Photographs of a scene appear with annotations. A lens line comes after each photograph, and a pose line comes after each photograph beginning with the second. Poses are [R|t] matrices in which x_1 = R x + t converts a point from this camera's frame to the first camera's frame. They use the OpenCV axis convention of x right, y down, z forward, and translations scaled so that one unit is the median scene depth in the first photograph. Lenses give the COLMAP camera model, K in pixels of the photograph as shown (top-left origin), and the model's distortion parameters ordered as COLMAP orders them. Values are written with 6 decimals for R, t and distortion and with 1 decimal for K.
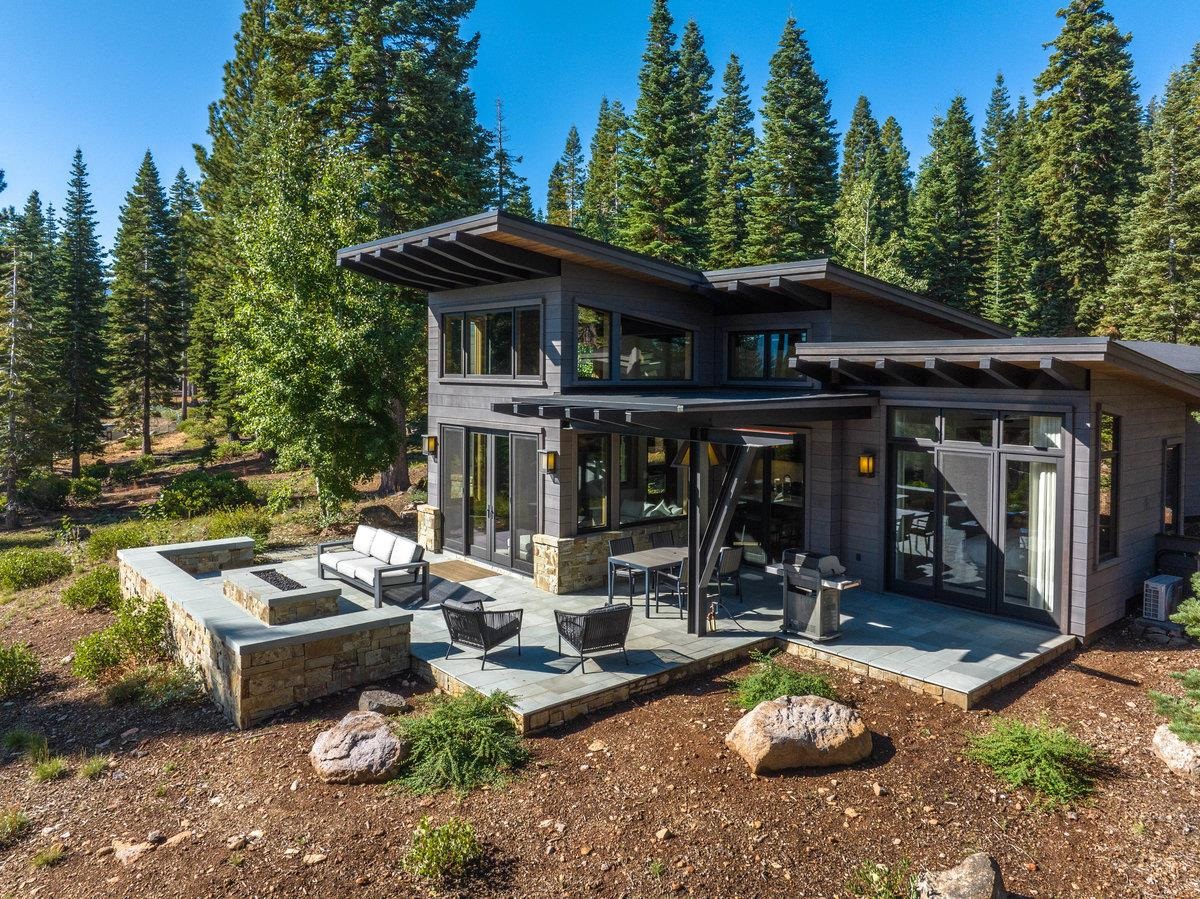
lens RADIAL K [[837.3, 0, 602.5], [0, 837.3, 424.7], [0, 0, 1]] dist [-0.003691, 0.000859]
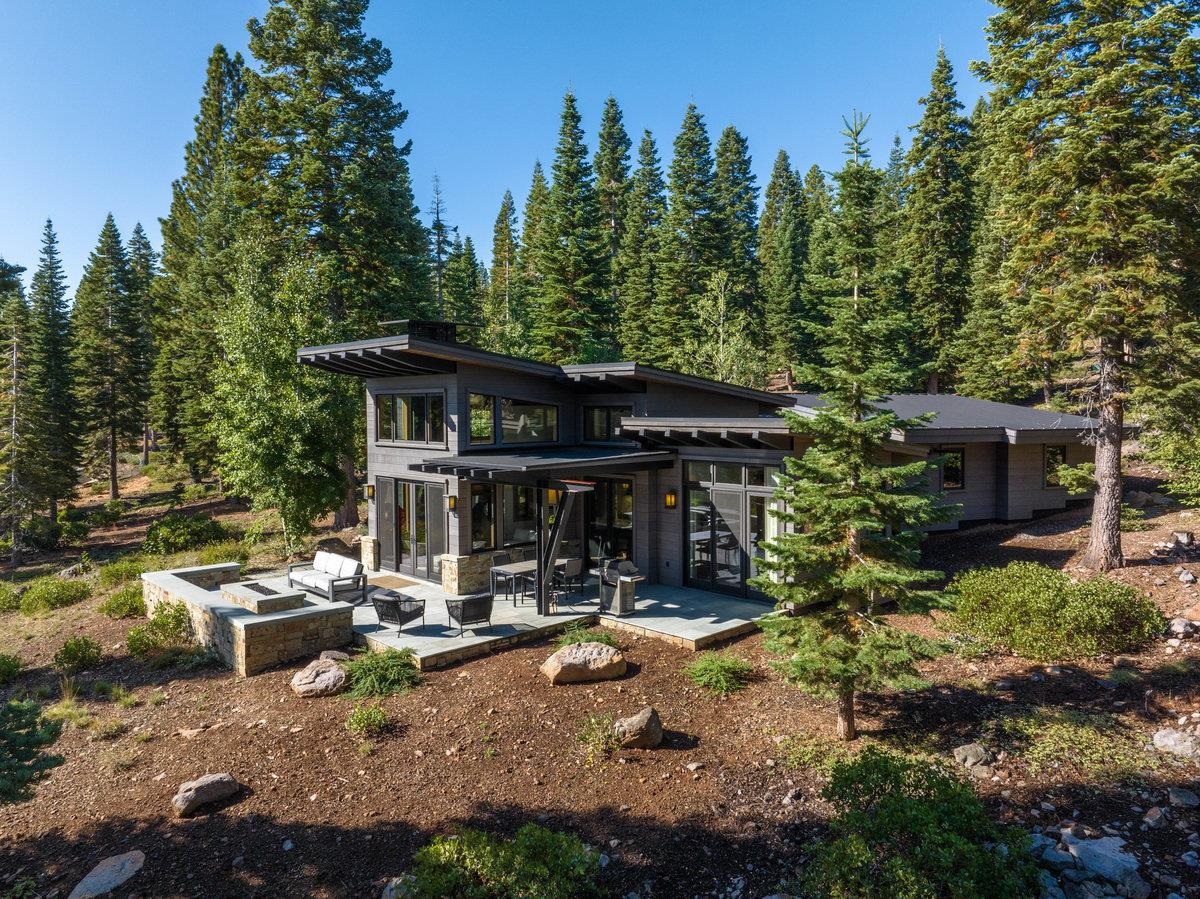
lens RADIAL K [[846.0, 0, 600.0], [0, 846.0, 449.5], [0, 0, 1]] dist [-0.004115, 0.000093]
pose [[0.998869, -0.019992, 0.043130, 0.090680], [0.020262, 0.999778, -0.005850, -0.023437], [-0.043003, 0.006717, 0.999052, -0.318591]]
